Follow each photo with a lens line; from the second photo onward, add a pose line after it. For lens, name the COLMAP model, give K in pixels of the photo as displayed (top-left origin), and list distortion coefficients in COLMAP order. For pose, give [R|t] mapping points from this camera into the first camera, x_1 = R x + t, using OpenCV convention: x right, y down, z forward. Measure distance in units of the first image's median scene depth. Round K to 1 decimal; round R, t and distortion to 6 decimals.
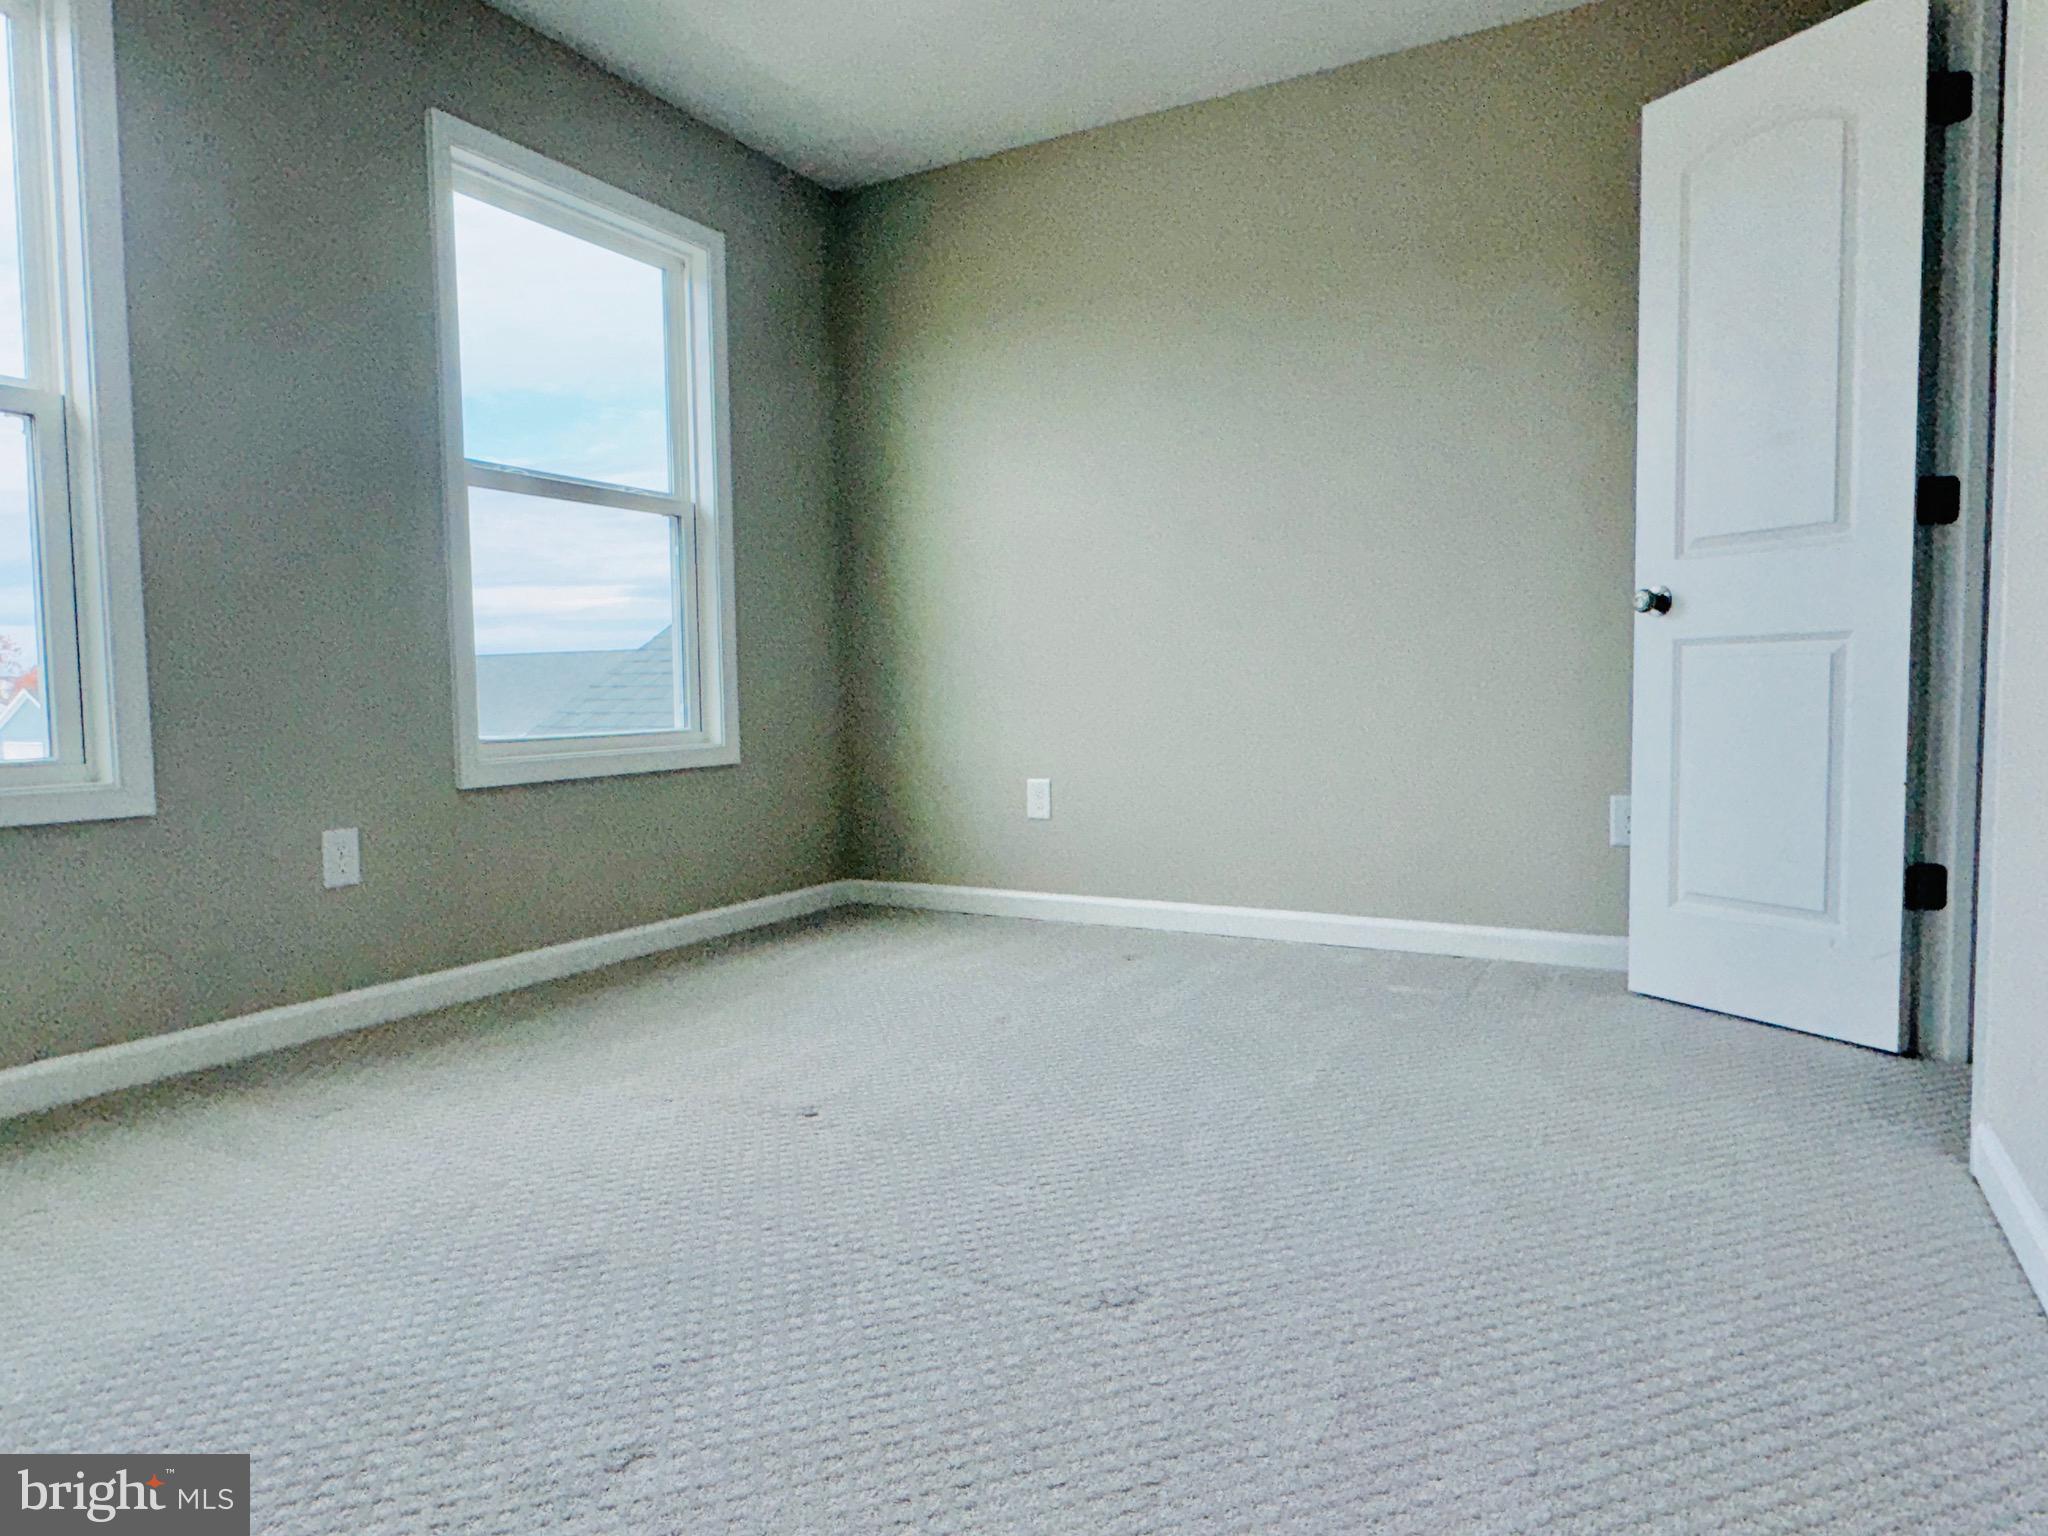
lens RADIAL K [[1258.9, 0, 1024.0], [0, 1258.9, 768.0], [0, 0, 1]] dist [0.004643, 0.001673]
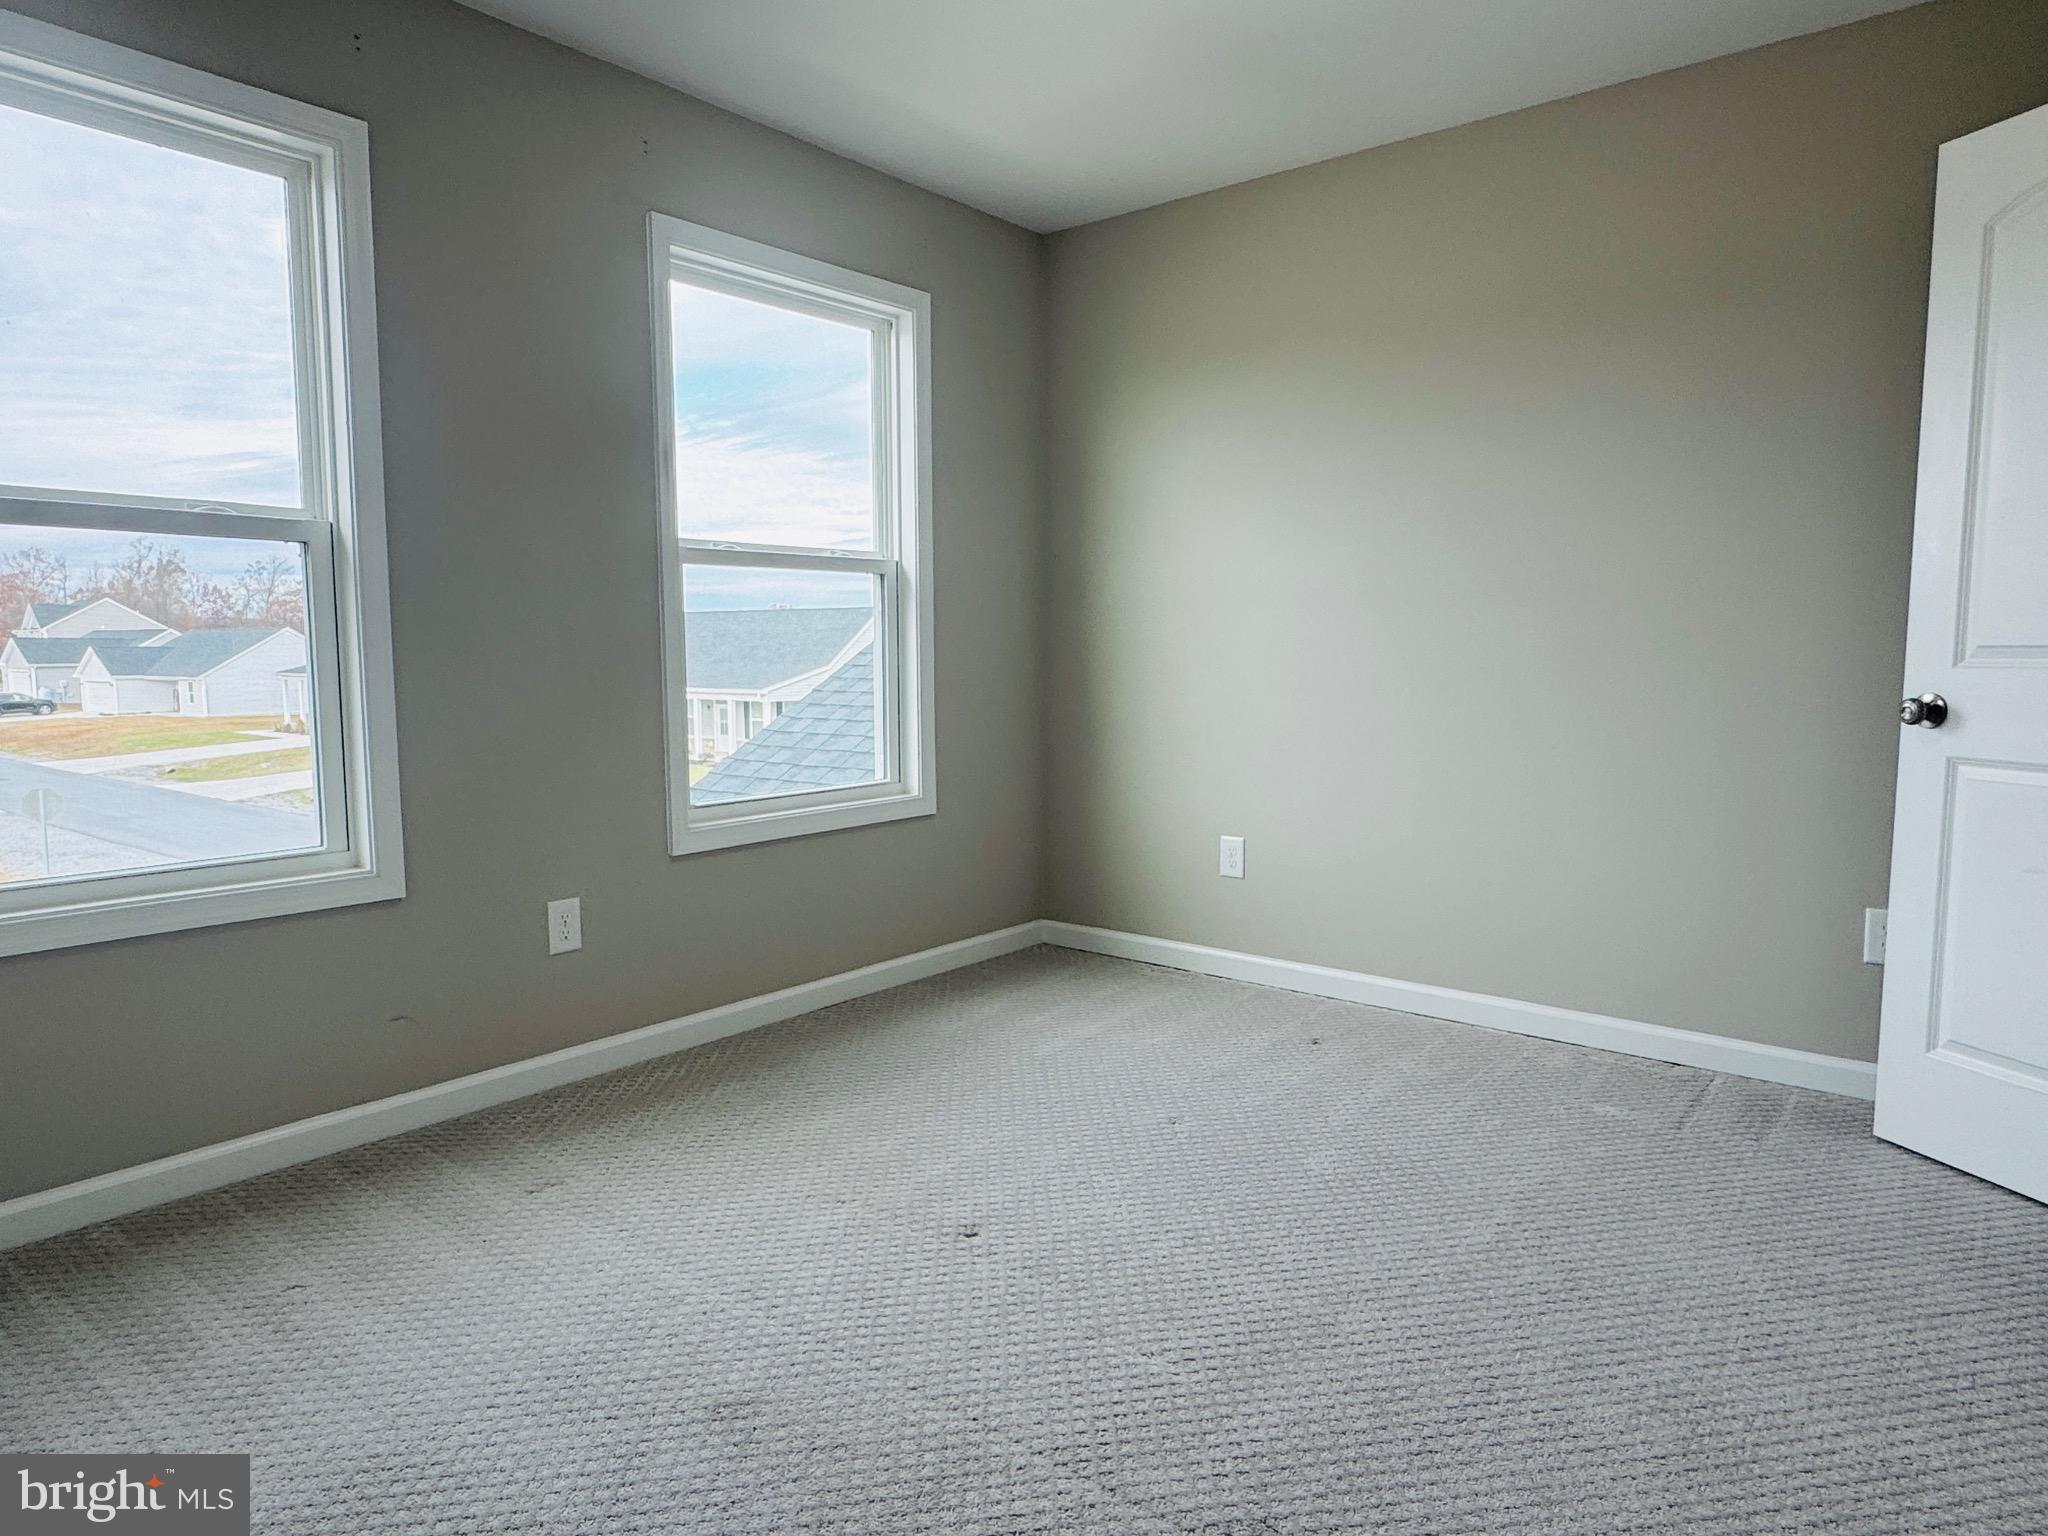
lens RADIAL K [[1258.9, 0, 1024.0], [0, 1258.9, 768.0], [0, 0, 1]] dist [0.004643, 0.001673]
pose [[0.983764, 0.029144, -0.177083, 0.034084], [-0.022181, 0.998906, 0.041174, -0.116795], [0.178089, -0.036578, 0.983334, 0.010145]]
